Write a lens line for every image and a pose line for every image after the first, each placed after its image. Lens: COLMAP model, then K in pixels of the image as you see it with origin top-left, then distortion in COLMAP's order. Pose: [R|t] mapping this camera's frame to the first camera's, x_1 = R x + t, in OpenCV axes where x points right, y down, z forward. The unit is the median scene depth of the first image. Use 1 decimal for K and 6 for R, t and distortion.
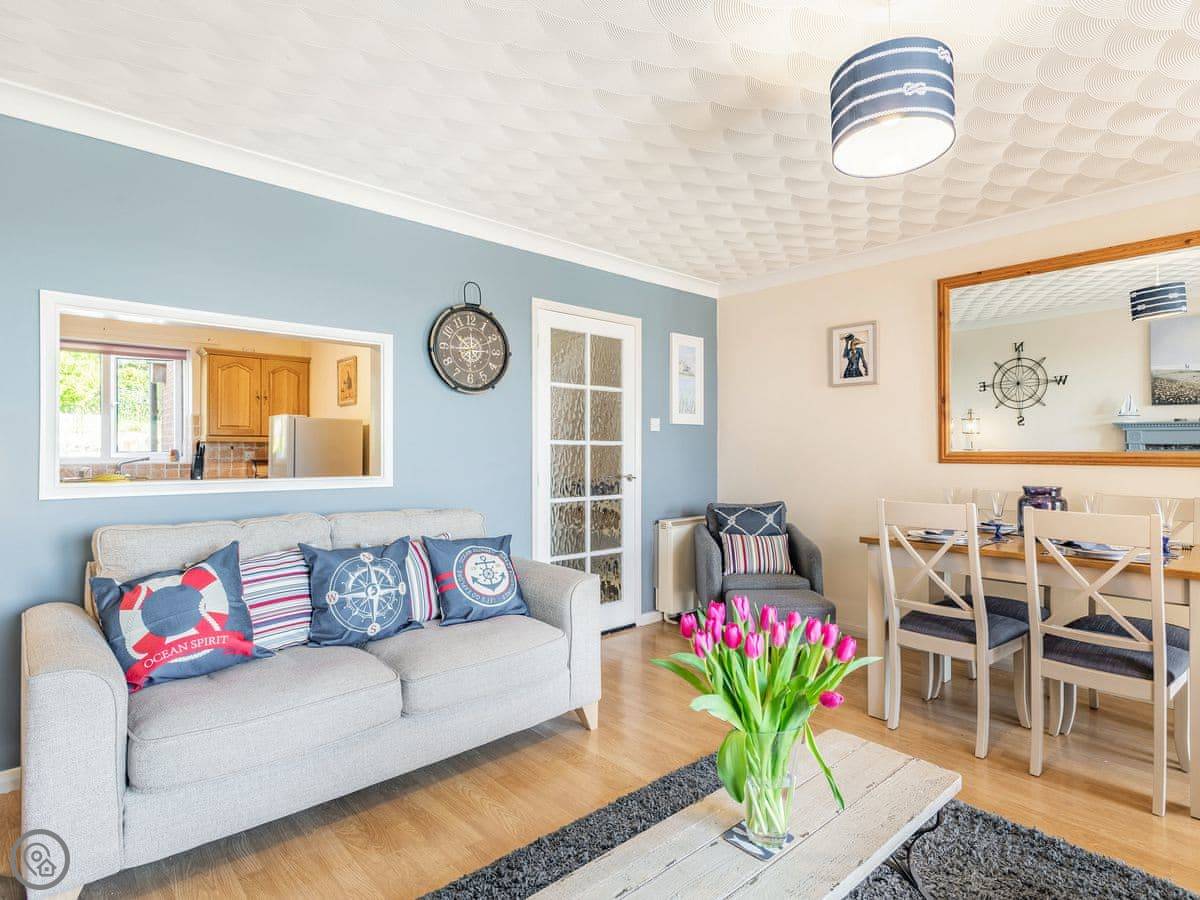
lens RADIAL K [[643.1, 0, 645.2], [0, 643.1, 448.1], [0, 0, 1]] dist [-0.002364, 0.000002]
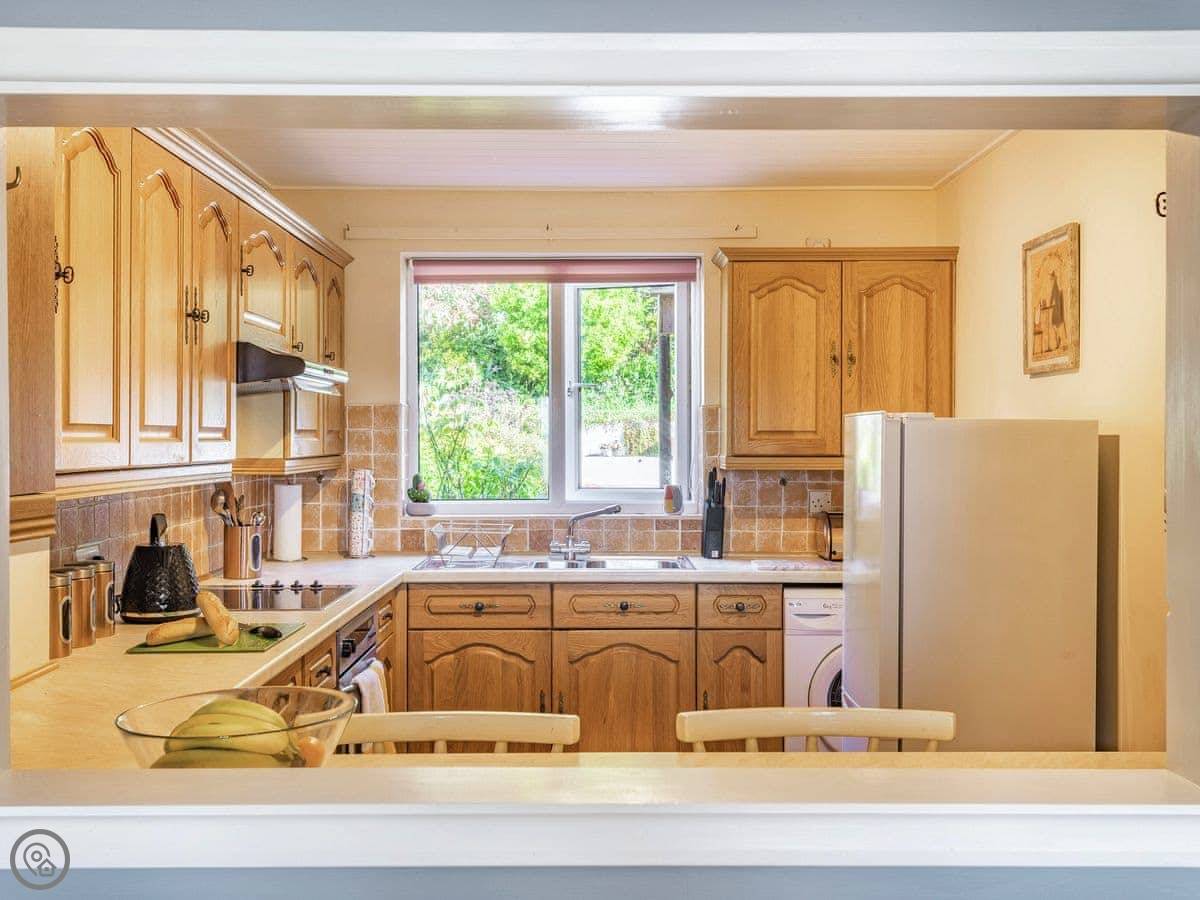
lens RADIAL K [[1295.4, 0, 606.5], [0, 1295.4, 446.7], [0, 0, 1]] dist [0.068712, -0.002841]
pose [[0.724002, 0.004758, -0.689781, -0.181435], [0.003390, 0.999940, 0.010456, -0.041134], [0.689789, -0.009909, 0.723942, 0.389581]]
